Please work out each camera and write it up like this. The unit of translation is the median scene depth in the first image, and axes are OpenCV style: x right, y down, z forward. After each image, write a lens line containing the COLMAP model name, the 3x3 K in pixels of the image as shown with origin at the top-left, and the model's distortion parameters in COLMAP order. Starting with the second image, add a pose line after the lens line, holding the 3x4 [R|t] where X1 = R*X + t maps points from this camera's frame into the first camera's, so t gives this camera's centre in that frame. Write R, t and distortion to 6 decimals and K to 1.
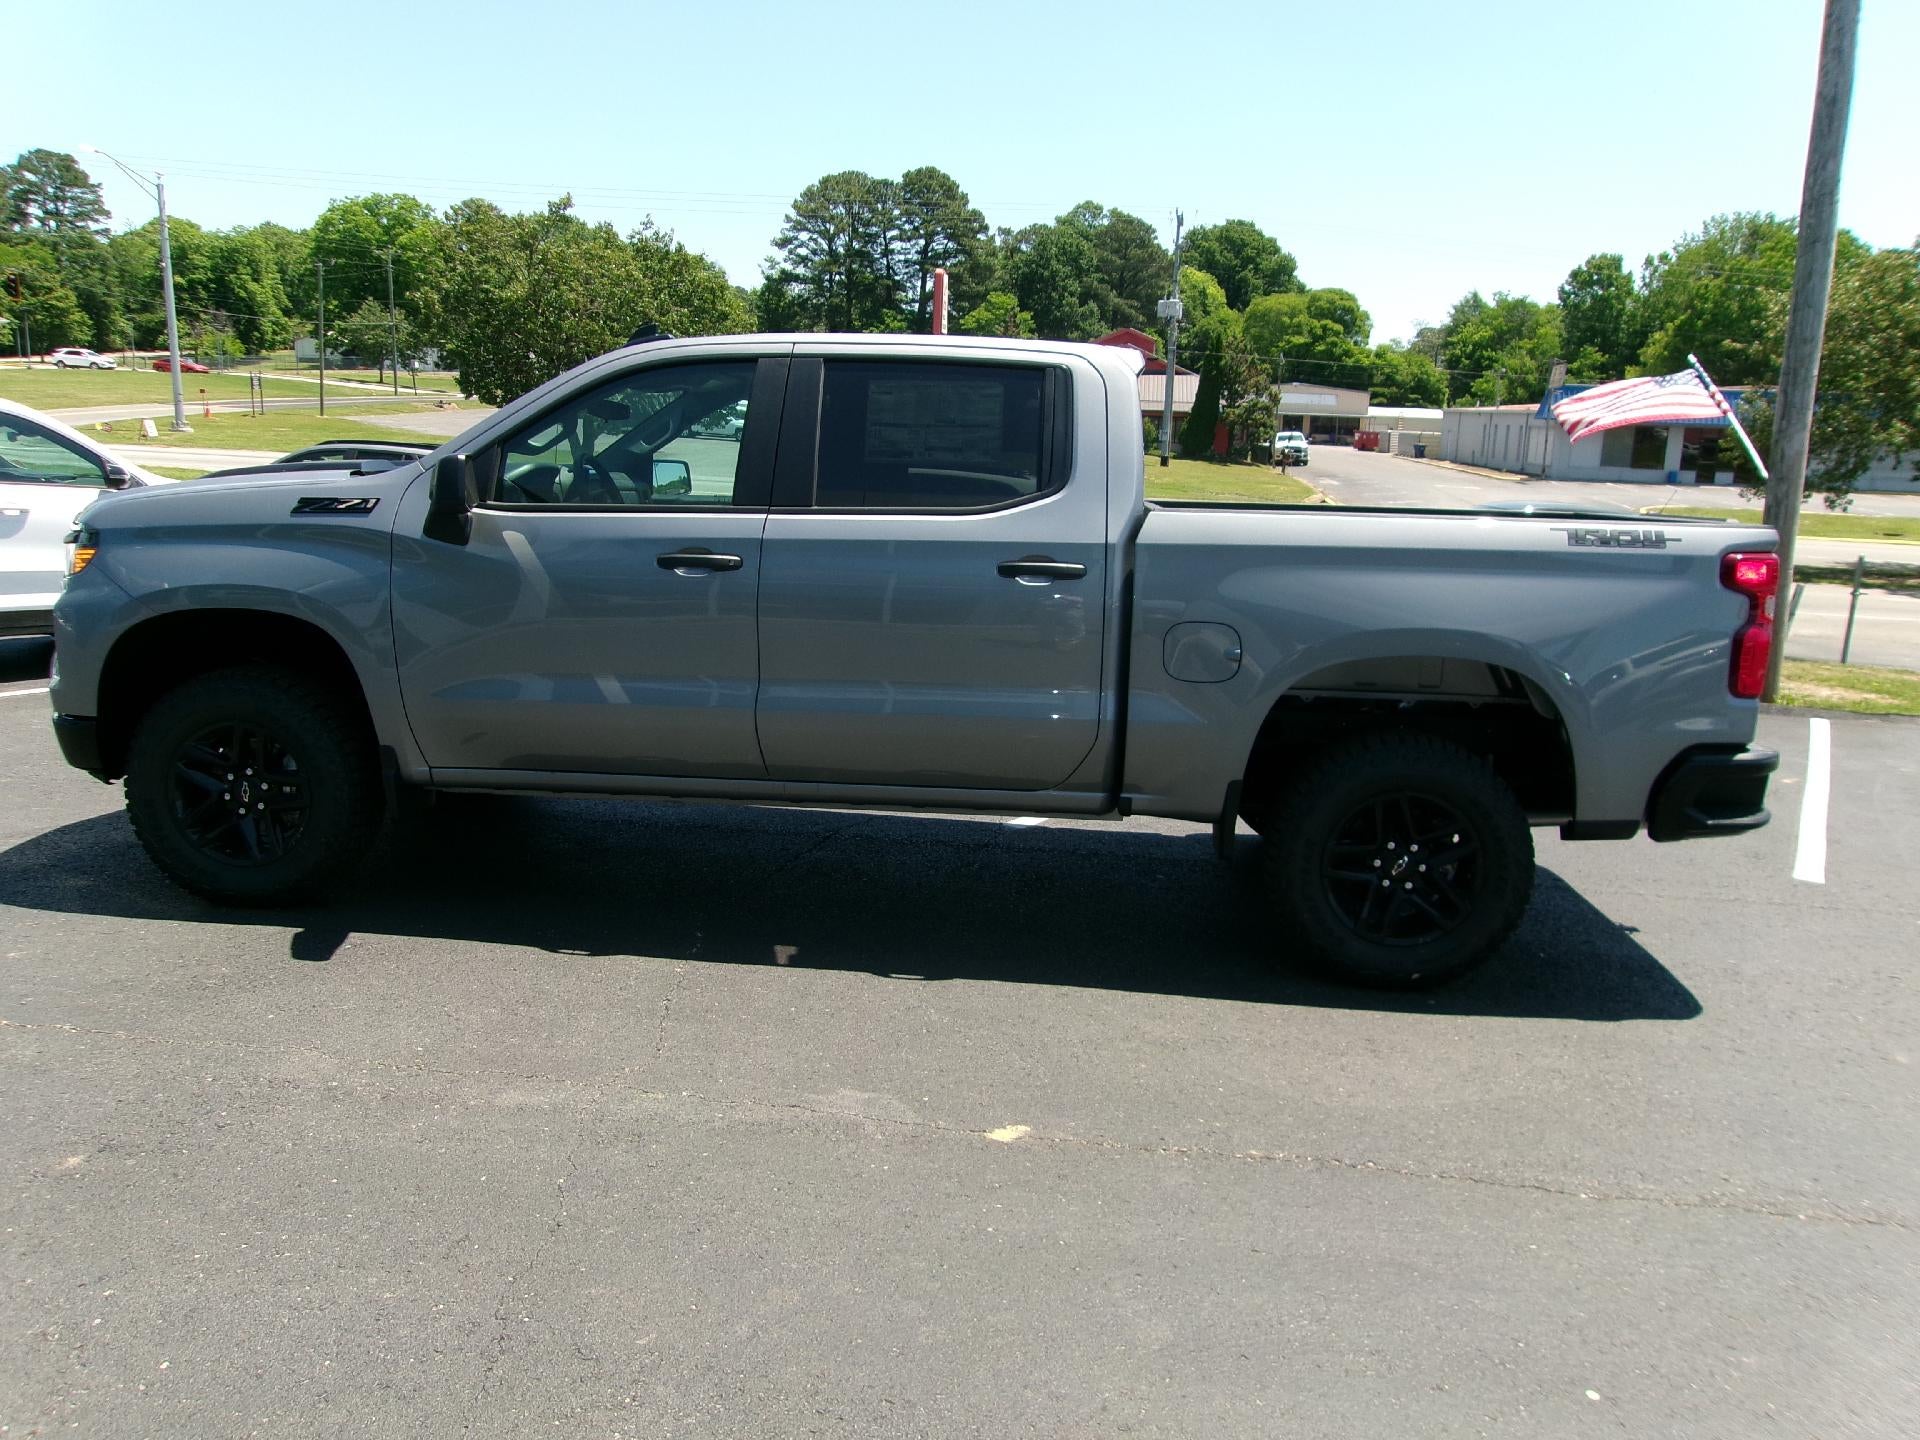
lens RADIAL K [[1493.3, 0, 960.0], [0, 1493.3, 720.0], [0, 0, 1]] dist [-0.076238, 0.148054]
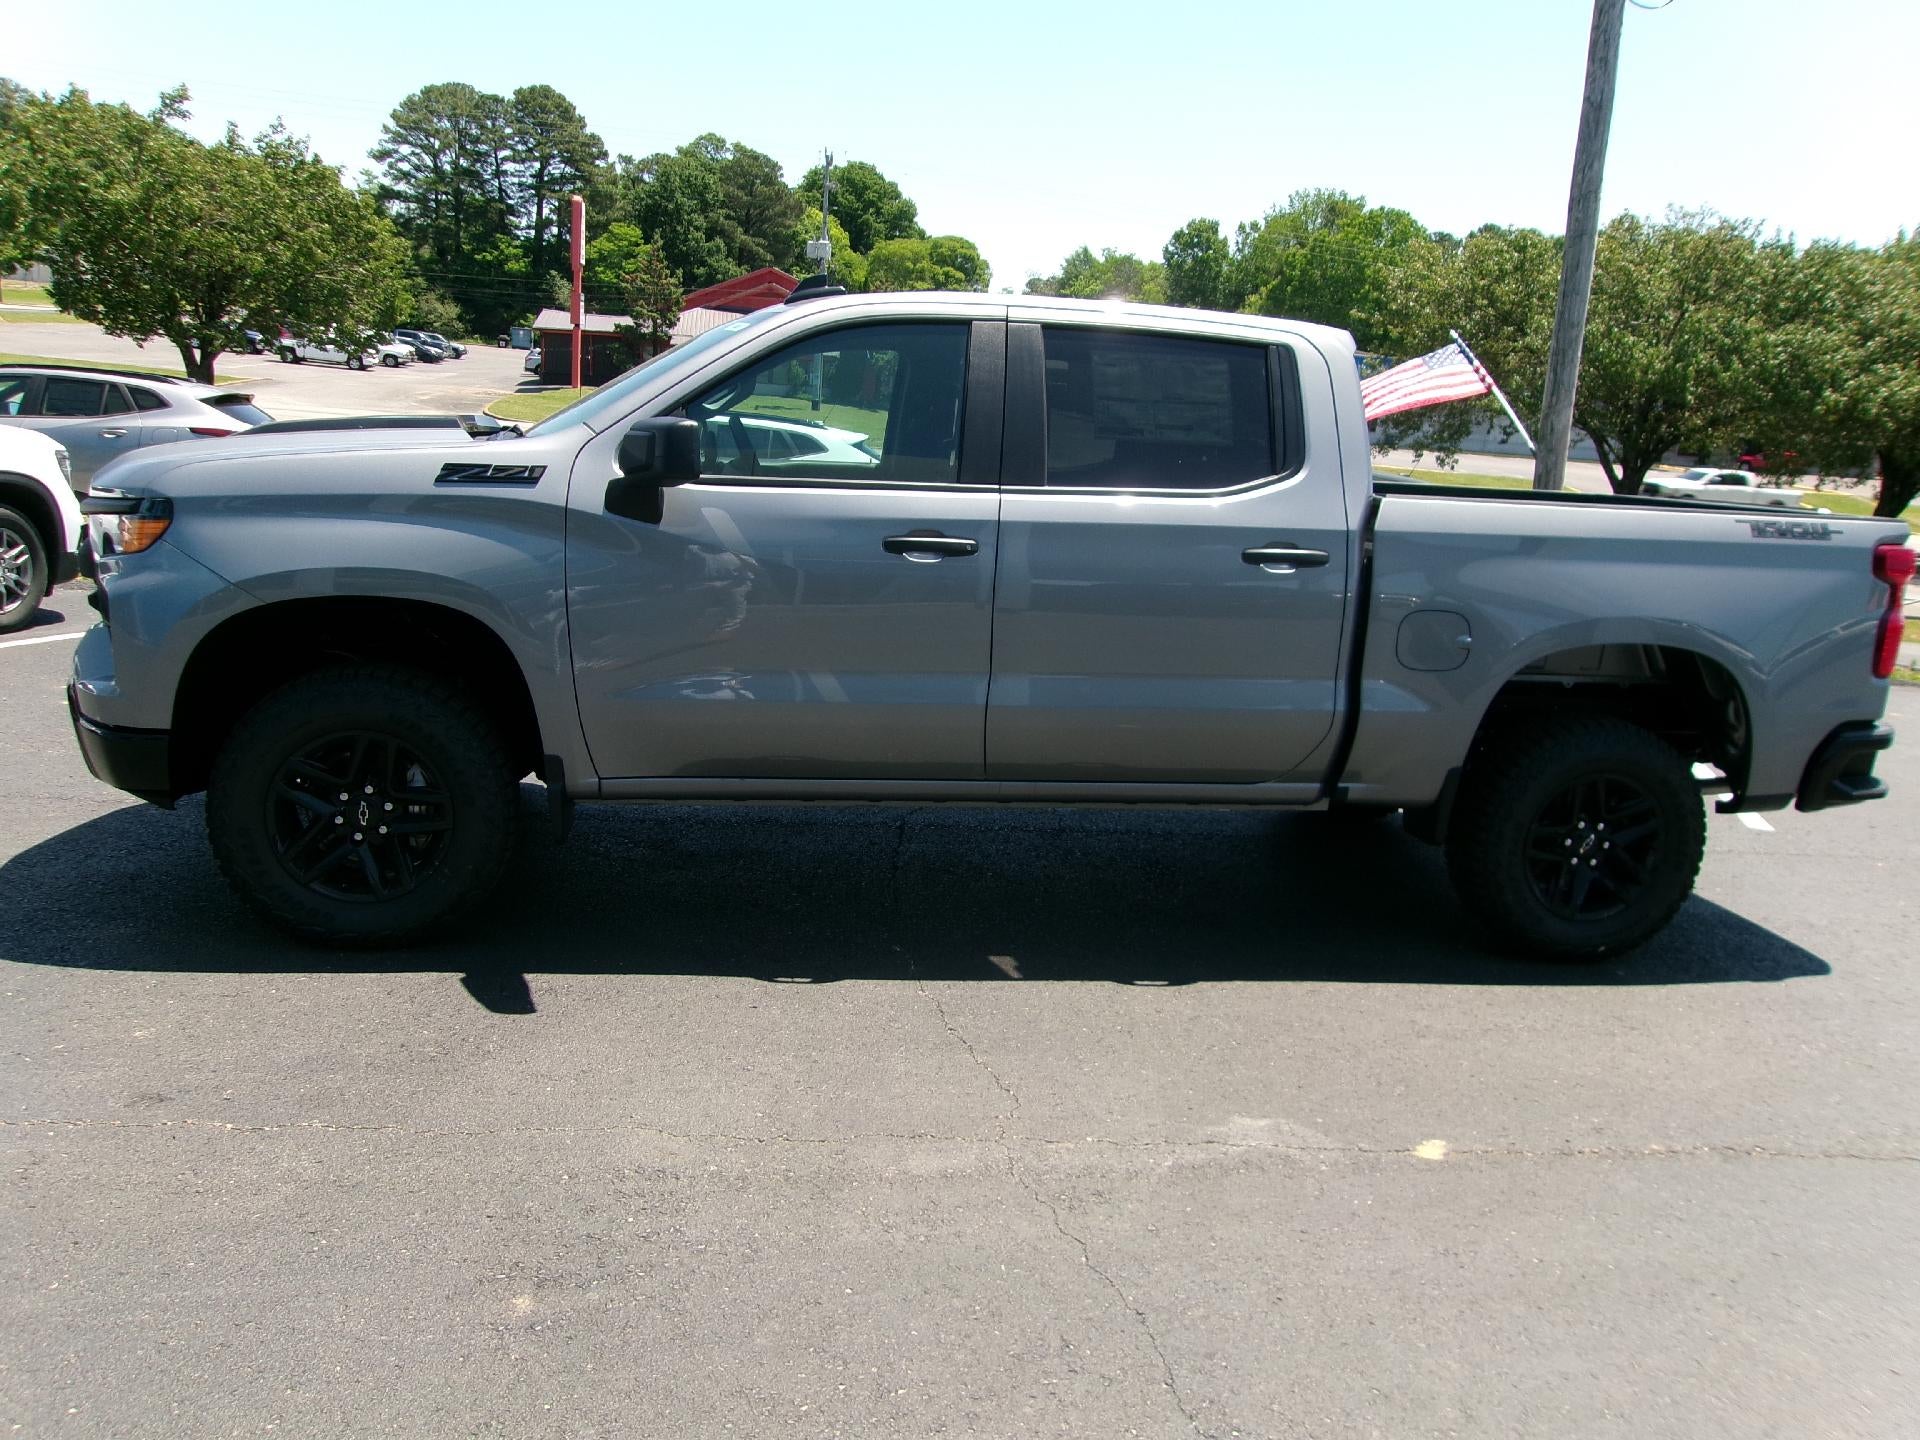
lens RADIAL K [[1482.8, 0, 960.0], [0, 1482.8, 720.0], [0, 0, 1]] dist [-0.043519, 0.049514]
pose [[0.968878, -0.022924, 0.246475, -0.280159], [0.013107, 0.999057, 0.041395, -0.027028], [-0.247192, -0.036876, 0.968265, 0.084116]]
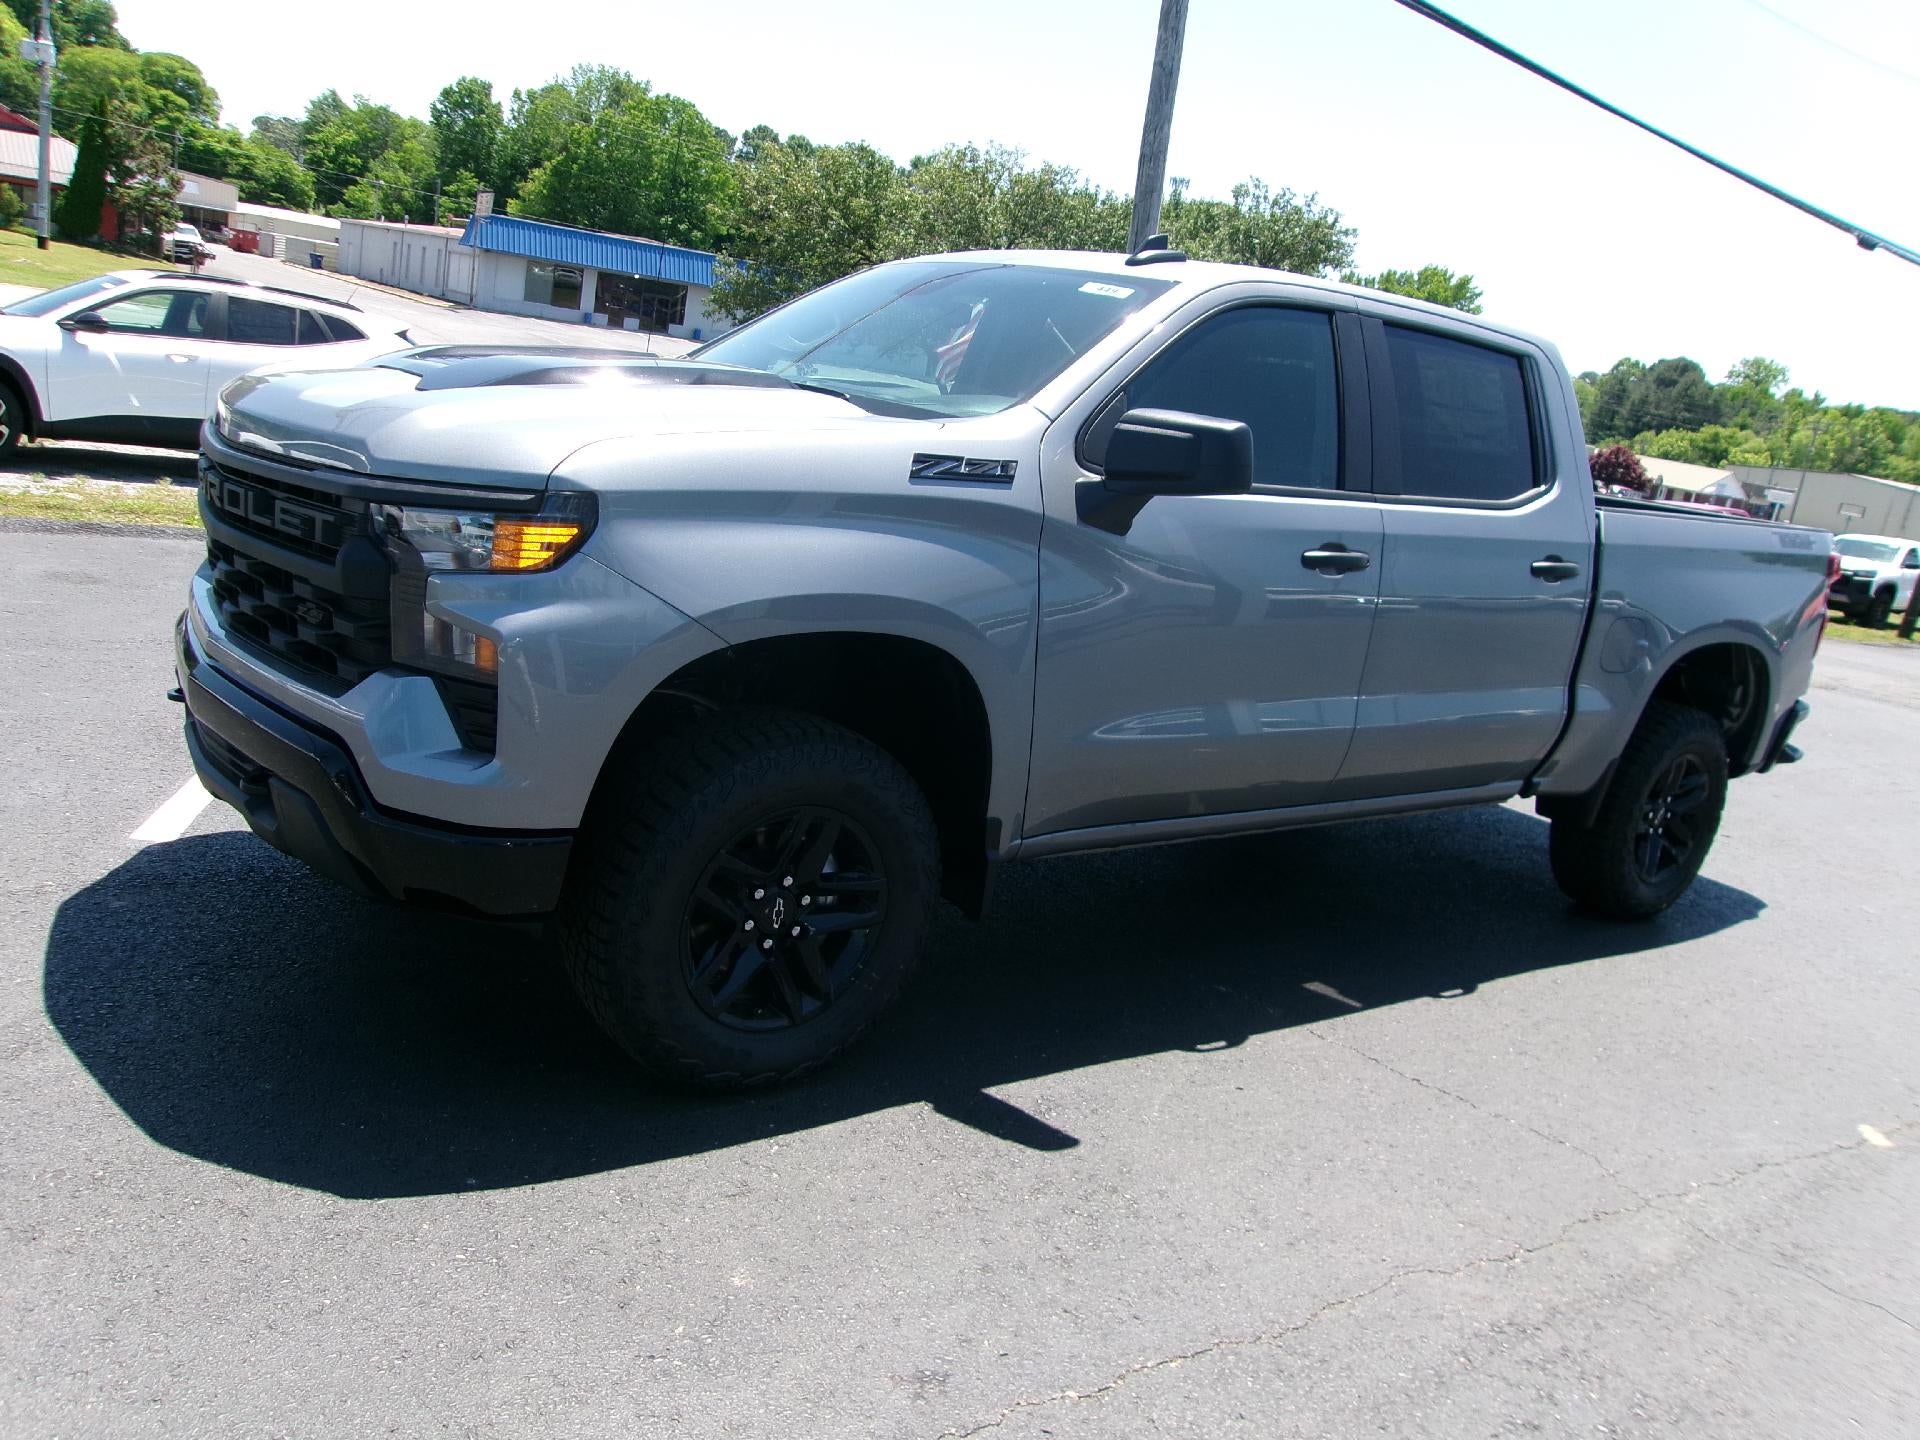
lens RADIAL K [[1482.8, 0, 960.0], [0, 1482.8, 720.0], [0, 0, 1]] dist [-0.043519, 0.049514]
pose [[0.746883, -0.078378, 0.660321, -0.651002], [-0.000223, 0.993000, 0.118118, -0.084318], [-0.664956, -0.088367, 0.741637, 0.377833]]
